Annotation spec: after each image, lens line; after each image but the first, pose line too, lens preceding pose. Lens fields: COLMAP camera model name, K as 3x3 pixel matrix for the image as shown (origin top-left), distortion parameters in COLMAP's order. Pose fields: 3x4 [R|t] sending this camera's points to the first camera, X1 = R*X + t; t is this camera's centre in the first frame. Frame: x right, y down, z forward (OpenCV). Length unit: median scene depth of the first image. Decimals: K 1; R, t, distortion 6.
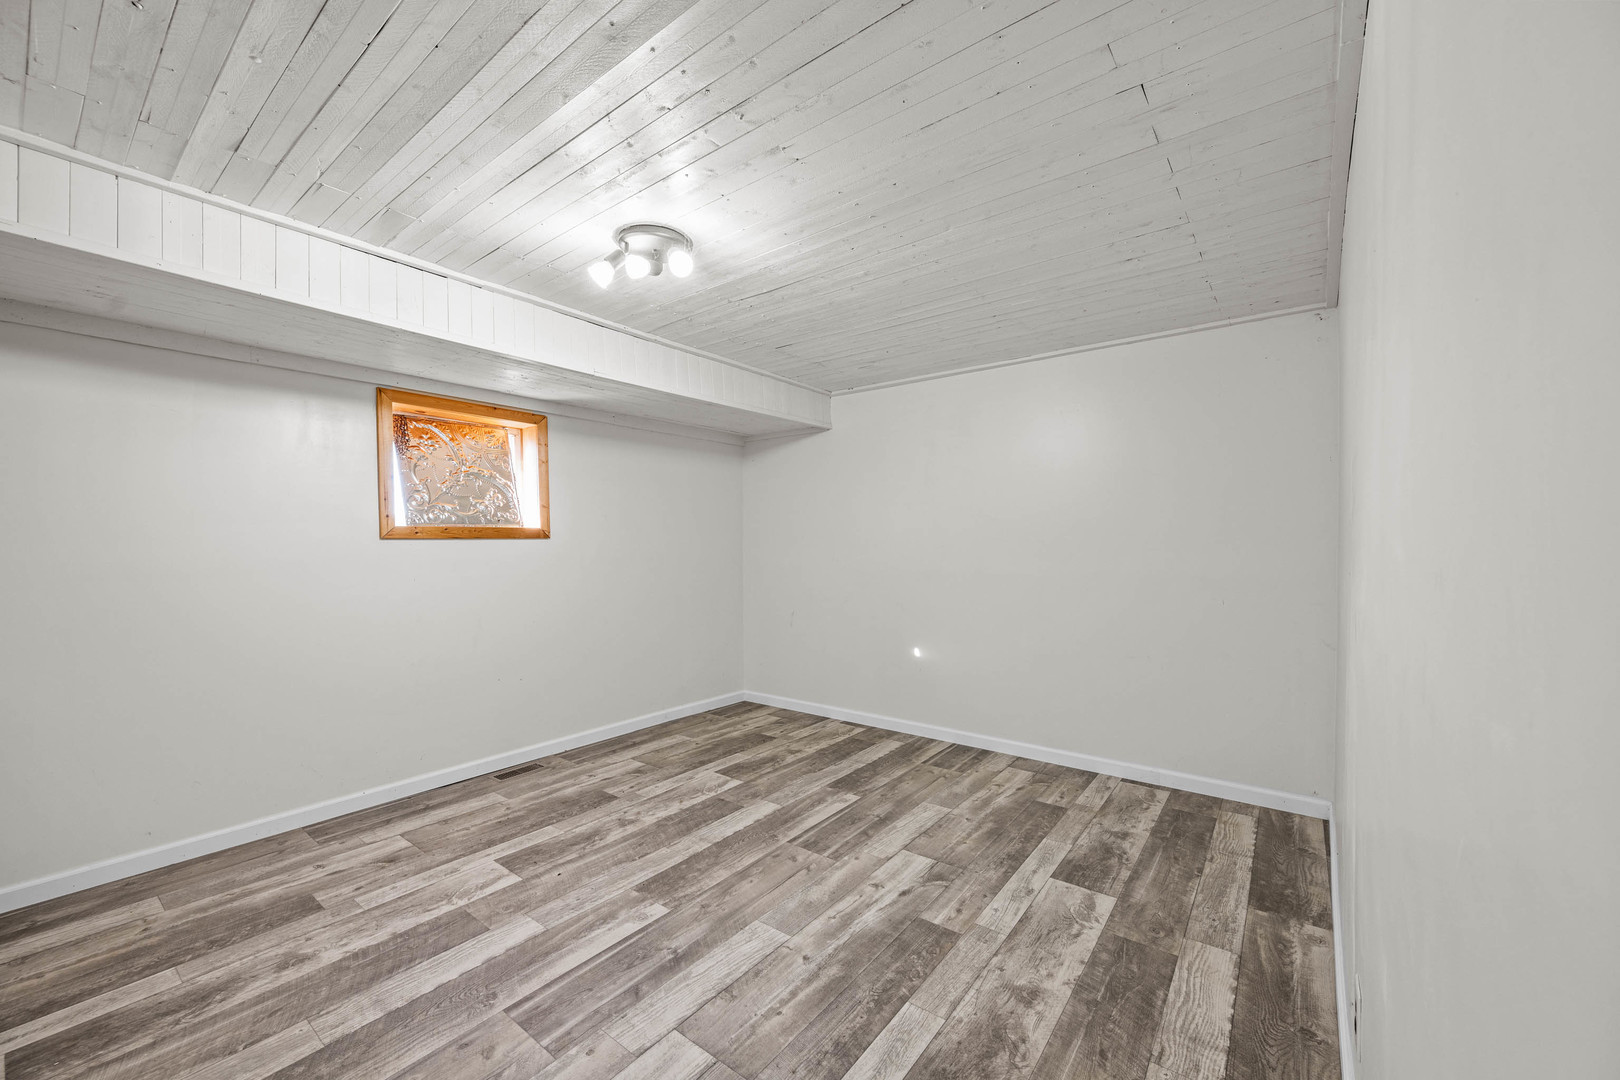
lens RADIAL K [[650.8, 0, 805.7], [0, 650.8, 538.1], [0, 0, 1]] dist [0.000603, 0.000021]
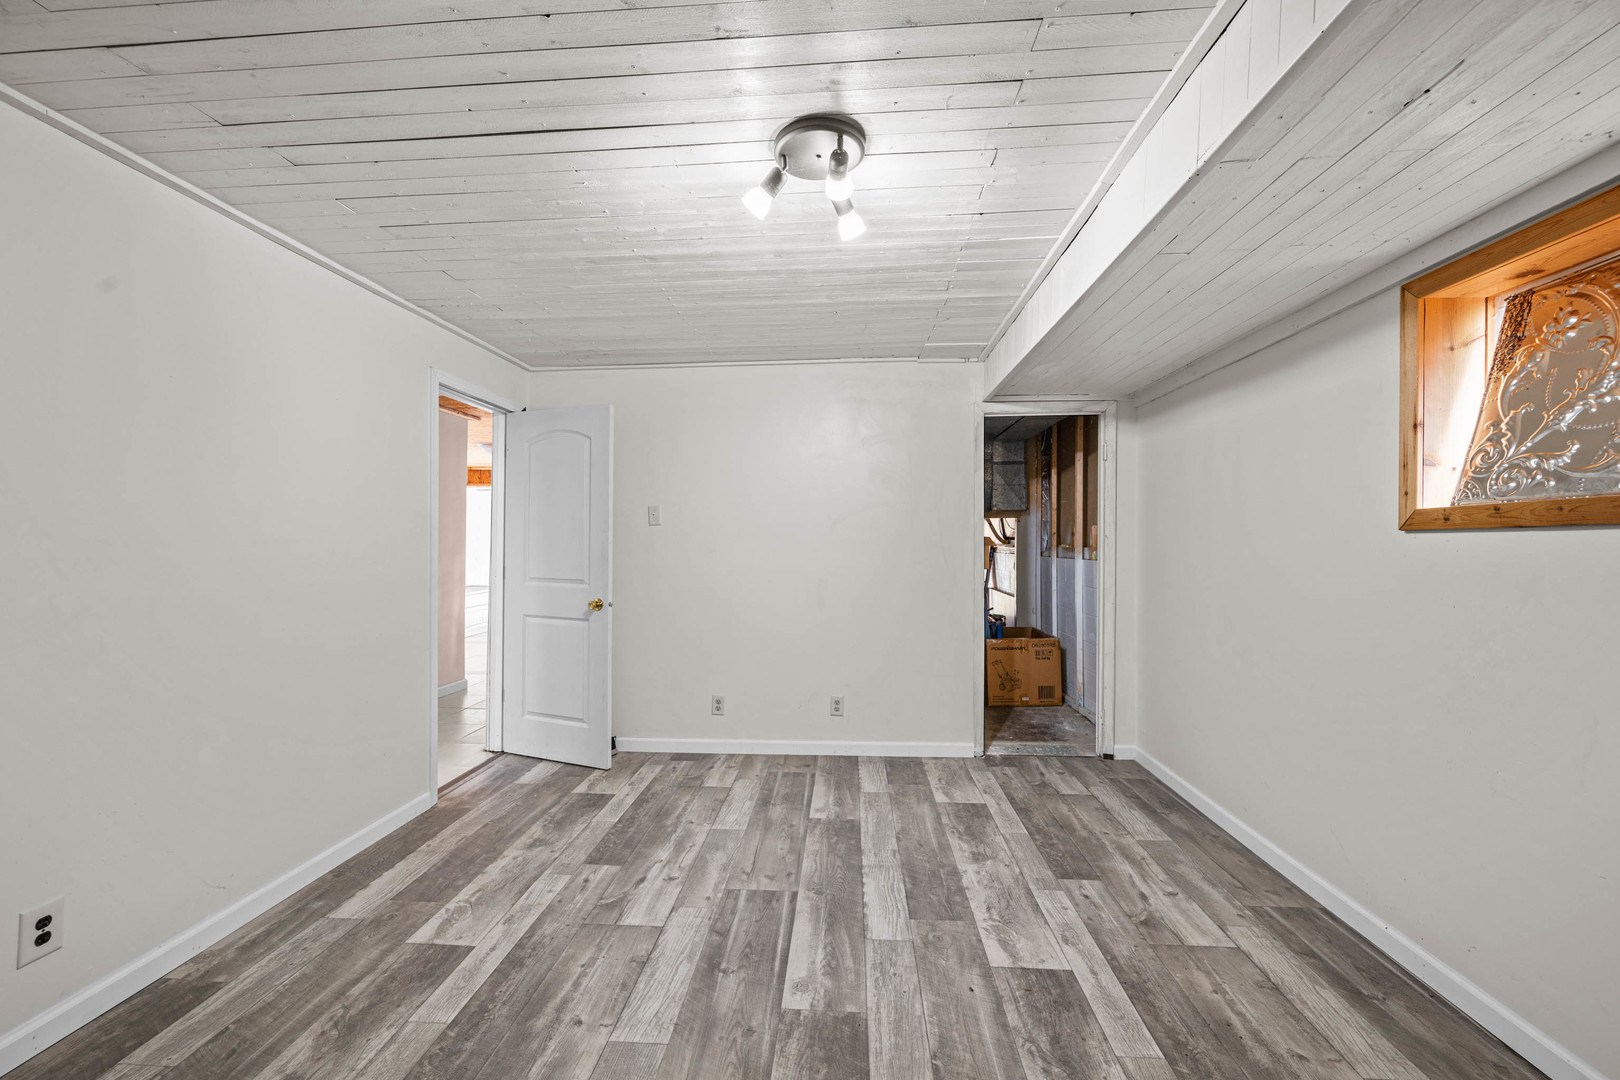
lens RADIAL K [[650.8, 0, 805.7], [0, 650.8, 538.1], [0, 0, 1]] dist [0.000603, 0.000021]
pose [[-0.834125, 0.002807, -0.551569, 0.478016], [0.008695, 0.999930, -0.008061, 0.014959], [0.551507, -0.011520, -0.834090, 1.916196]]
